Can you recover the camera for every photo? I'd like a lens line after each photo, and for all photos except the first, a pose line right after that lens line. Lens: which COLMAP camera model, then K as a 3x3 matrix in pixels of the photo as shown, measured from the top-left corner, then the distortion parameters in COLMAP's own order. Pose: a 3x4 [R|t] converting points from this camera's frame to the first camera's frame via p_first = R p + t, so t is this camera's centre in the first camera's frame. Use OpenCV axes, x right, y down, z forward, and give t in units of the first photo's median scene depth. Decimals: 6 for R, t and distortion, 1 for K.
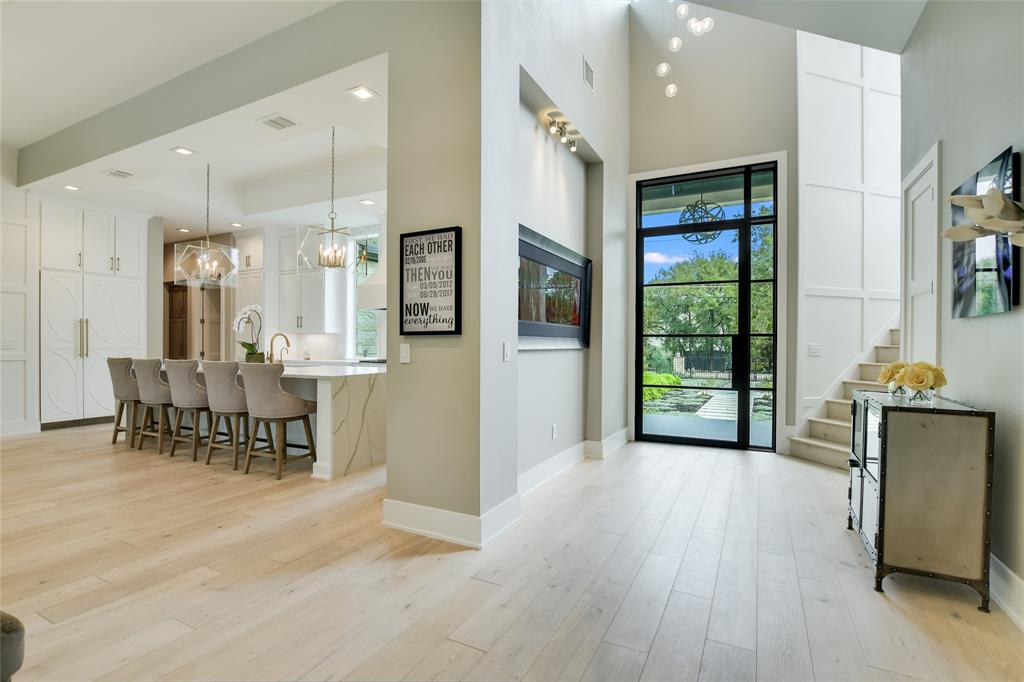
lens RADIAL K [[479.1, 0, 510.9], [0, 479.1, 342.8], [0, 0, 1]] dist [-0.018659, 0.000220]
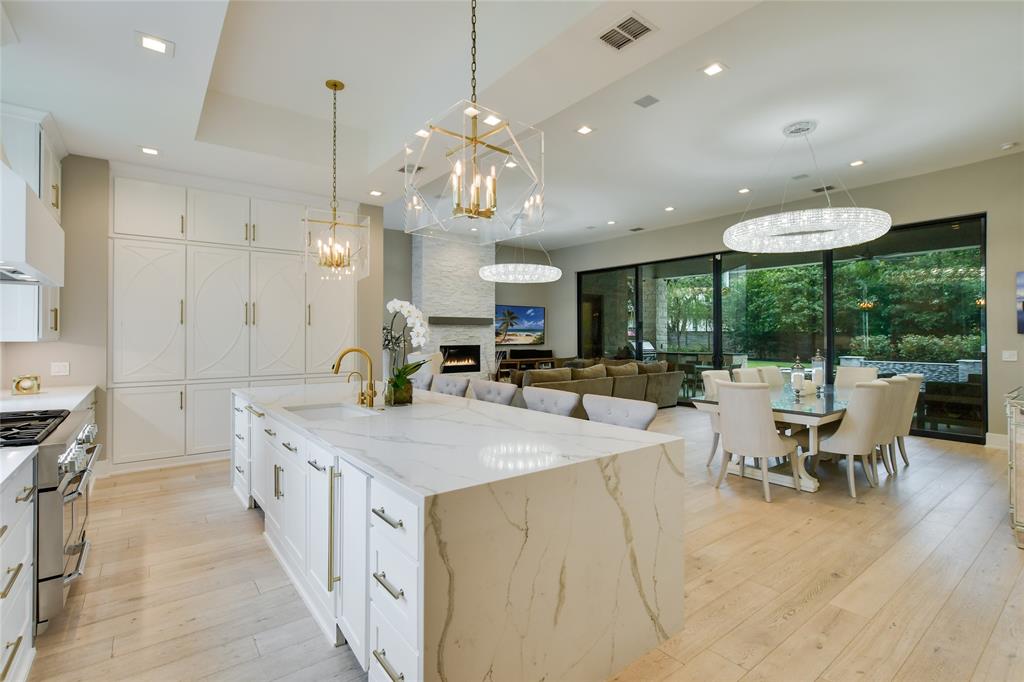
lens RADIAL K [[477.5, 0, 511.1], [0, 477.5, 332.2], [0, 0, 1]] dist [-0.008610, -0.000102]
pose [[-0.905432, -0.001639, 0.424488, -0.814947], [-0.004585, 0.999972, -0.005918, -0.033851], [-0.424467, -0.007305, -0.905414, 1.315878]]
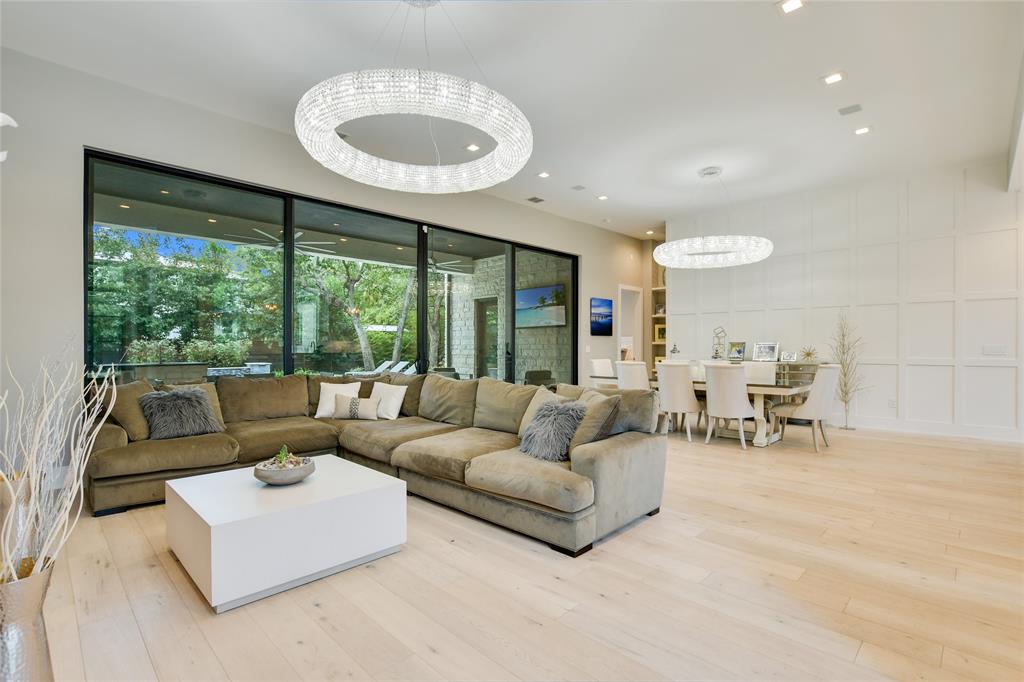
lens RADIAL K [[481.6, 0, 511.6], [0, 481.6, 346.2], [0, 0, 1]] dist [-0.019895, 0.000202]
pose [[-0.298844, -0.004709, -0.954290, 0.204841], [-0.001469, 0.999989, -0.004474, 0.000832], [0.954301, 0.000065, -0.298847, 0.284984]]
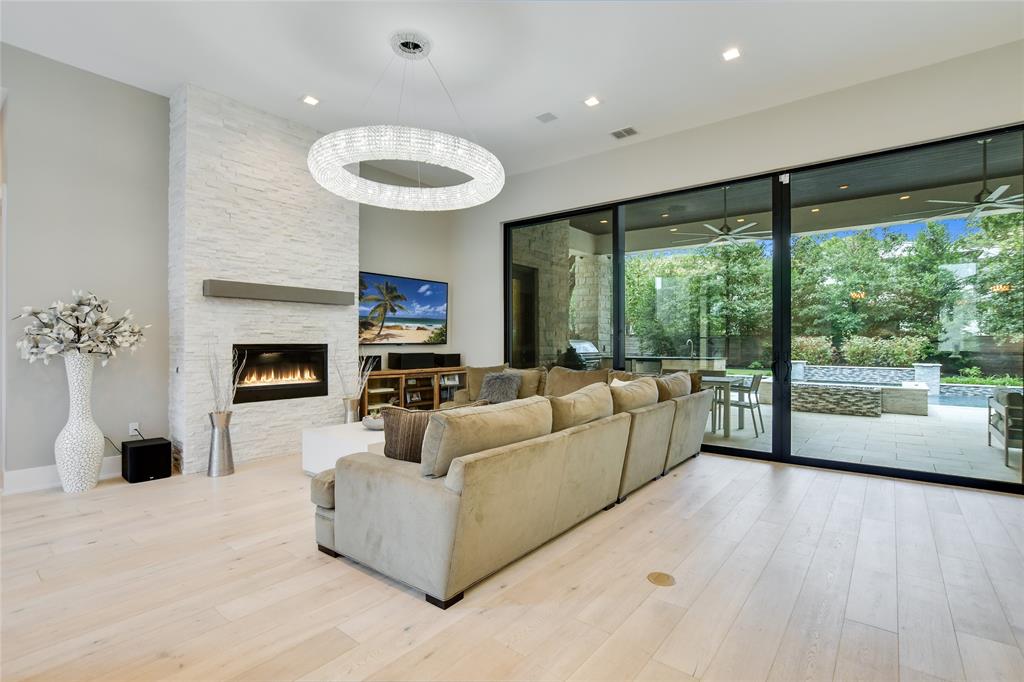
lens RADIAL K [[479.1, 0, 510.9], [0, 479.1, 342.8], [0, 0, 1]] dist [-0.018659, 0.000220]
pose [[-0.980383, -0.007307, 0.196967, -0.492236], [-0.007015, 0.999973, 0.002178, -0.003653], [-0.196978, 0.000754, -0.980408, 0.609501]]
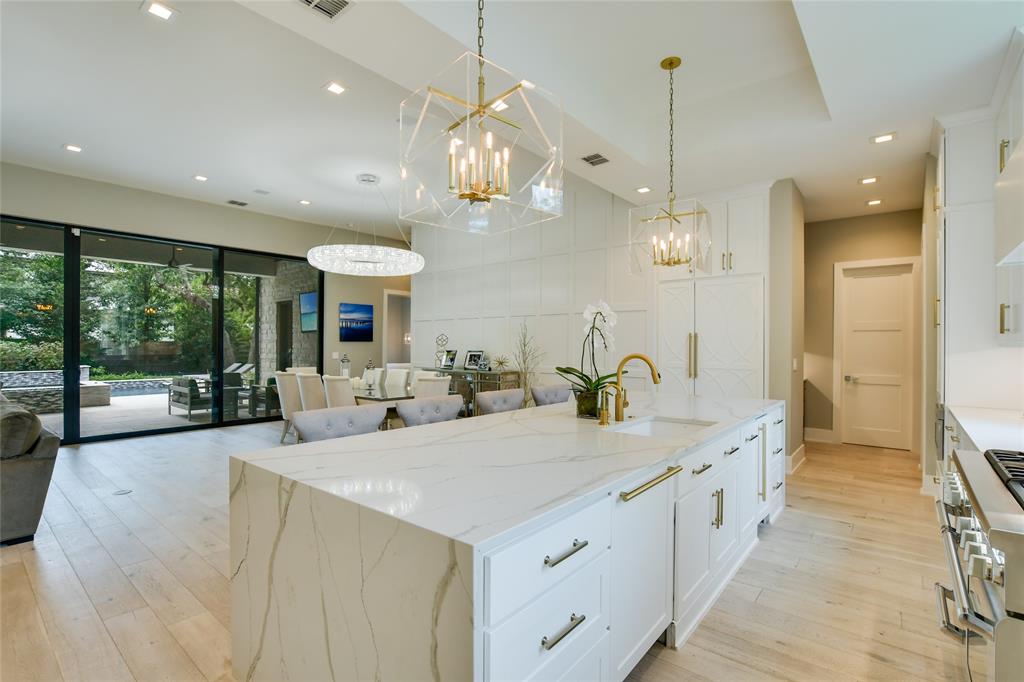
lens RADIAL K [[479.1, 0, 510.9], [0, 479.1, 342.8], [0, 0, 1]] dist [-0.018659, 0.000220]
pose [[-0.214415, -0.010414, -0.976687, 0.016557], [-0.004469, 0.999943, -0.009681, -0.024050], [0.976732, 0.002289, -0.214449, 0.906878]]
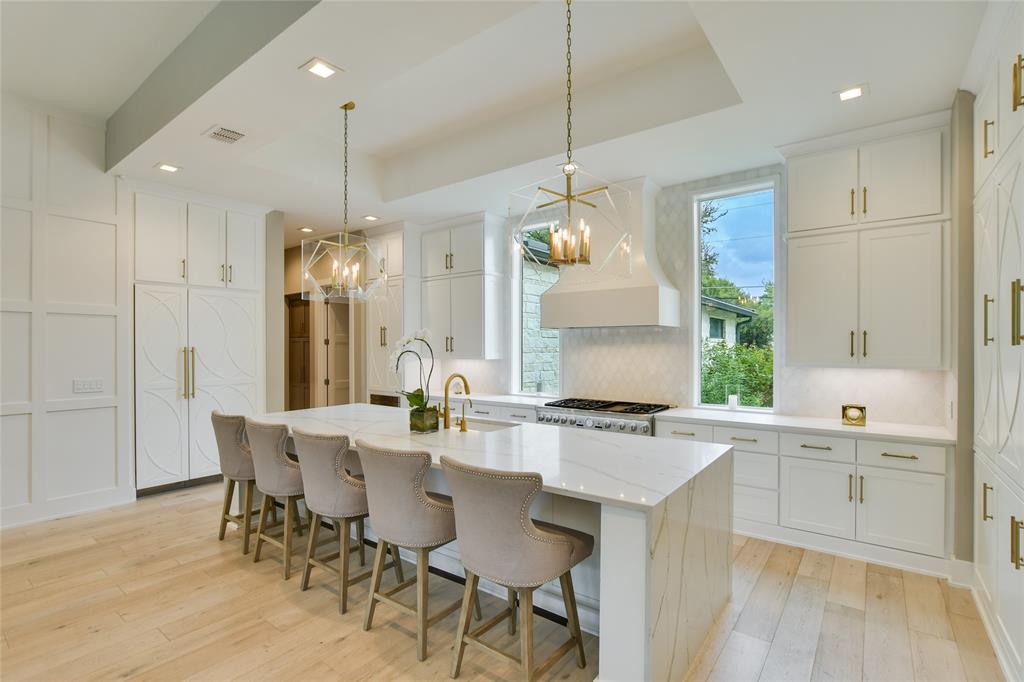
lens RADIAL K [[474.5, 0, 510.0], [0, 474.5, 344.4], [0, 0, 1]] dist [-0.011254, -0.000176]
pose [[0.984295, -0.006858, -0.176399, -0.283976], [0.006161, 0.999971, -0.004498, -0.051533], [0.176424, 0.003341, 0.984309, 0.369350]]
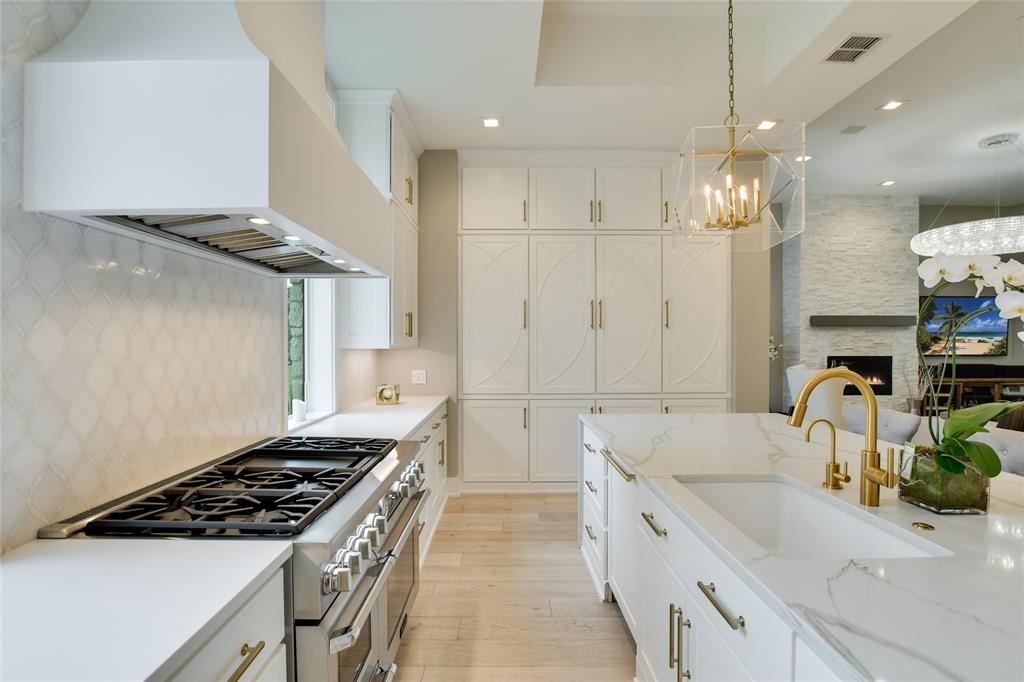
lens RADIAL K [[481.6, 0, 511.6], [0, 481.6, 346.2], [0, 0, 1]] dist [-0.019895, 0.000202]
pose [[-0.467377, -0.011592, 0.883982, -0.573158], [-0.002201, 0.999926, 0.011949, -0.032581], [-0.884055, 0.003639, -0.467368, 1.165080]]
